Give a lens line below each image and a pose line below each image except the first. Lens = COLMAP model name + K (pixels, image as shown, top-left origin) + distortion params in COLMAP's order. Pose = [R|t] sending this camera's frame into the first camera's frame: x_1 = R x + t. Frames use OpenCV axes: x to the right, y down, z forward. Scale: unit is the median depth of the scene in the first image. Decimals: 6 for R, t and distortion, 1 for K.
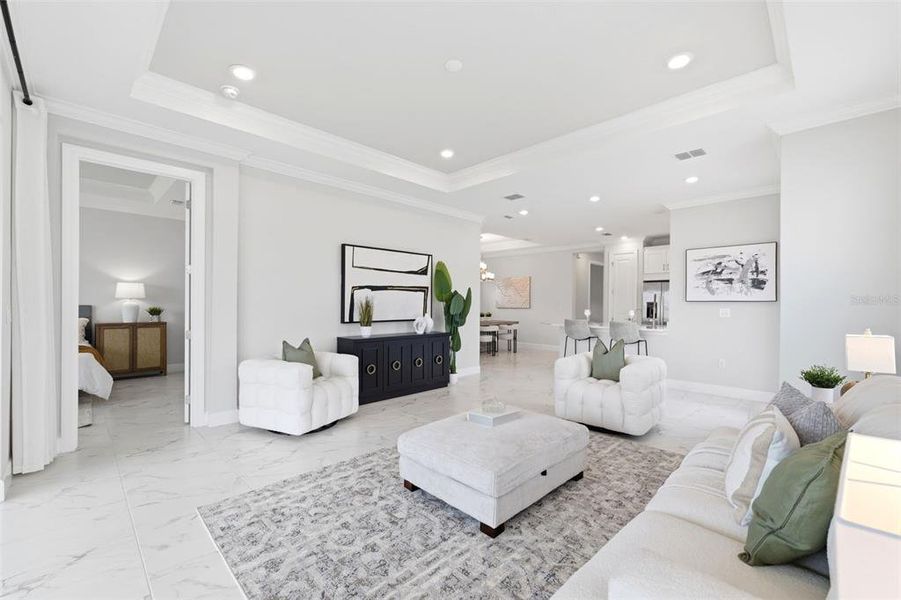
lens RADIAL K [[371.0, 0, 445.6], [0, 371.0, 302.7], [0, 0, 1]] dist [0.000013, -0.000402]
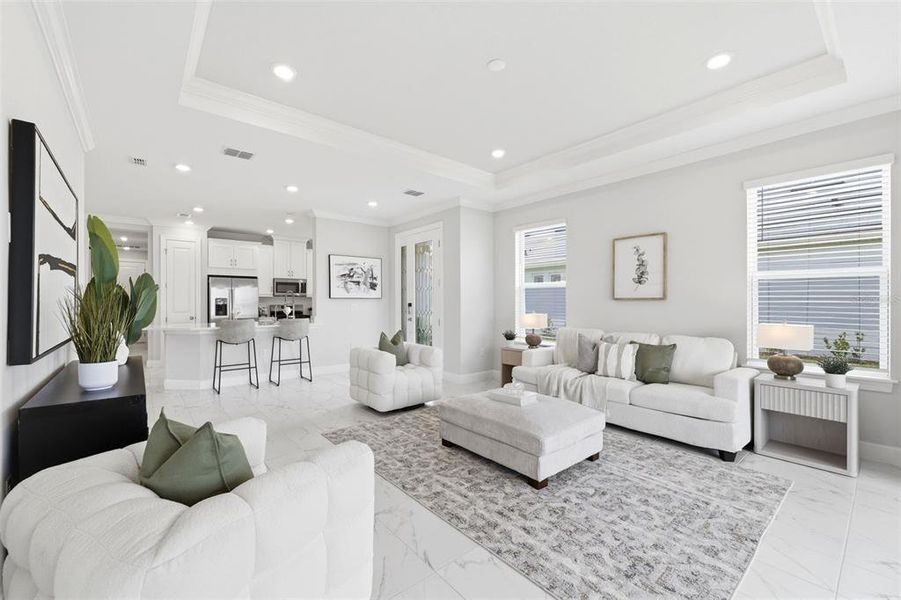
lens RADIAL K [[371.0, 0, 456.3], [0, 371.0, 295.2], [0, 0, 1]] dist [0.000013, -0.000402]
pose [[0.074470, 0.012525, 0.997145, -0.560499], [-0.002163, 0.999921, -0.012399, 0.000735], [-0.997221, -0.001233, 0.074491, 0.583869]]
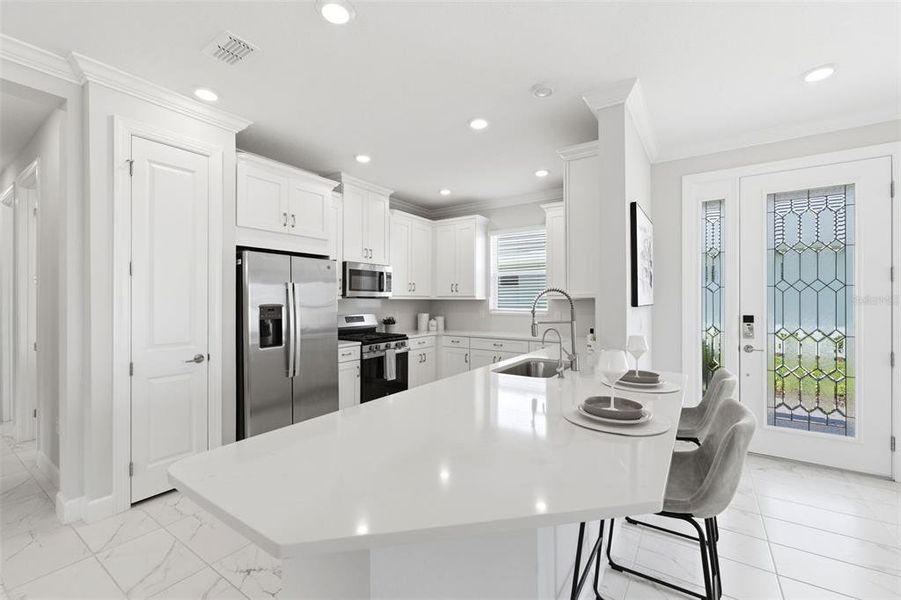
lens RADIAL K [[371.0, 0, 447.0], [0, 371.0, 302.1], [0, 0, 1]] dist [0.000013, -0.000402]
pose [[-0.202072, -0.018860, 0.979189, 0.239102], [-0.002103, 0.999821, 0.018824, -0.020907], [-0.979368, 0.001744, -0.202075, 1.527048]]
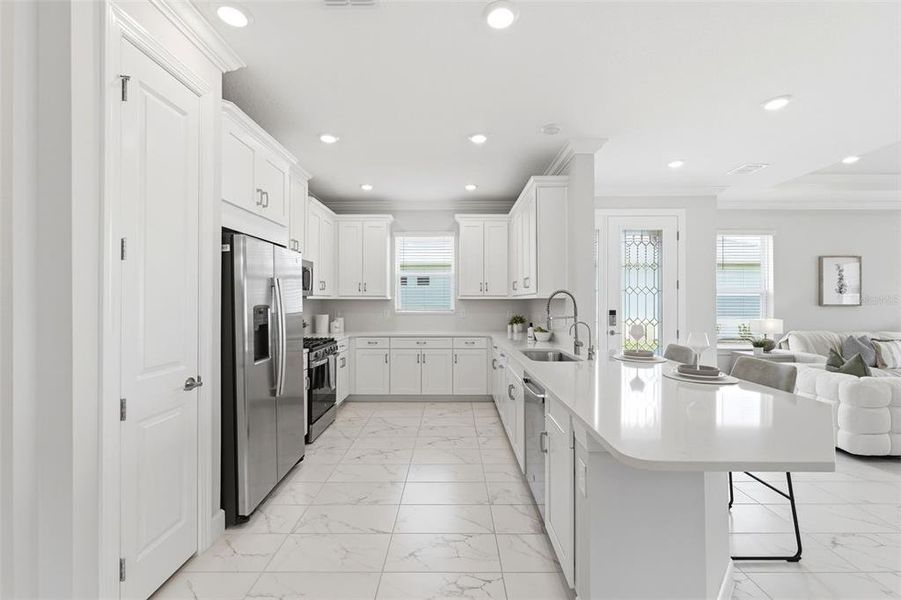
lens RADIAL K [[371.0, 0, 448.8], [0, 371.0, 301.8], [0, 0, 1]] dist [0.000013, -0.000402]
pose [[-0.709126, -0.016893, 0.704879, 0.399091], [-0.008901, 0.999848, 0.015008, -0.018764], [-0.705026, 0.004369, -0.709168, 1.875559]]
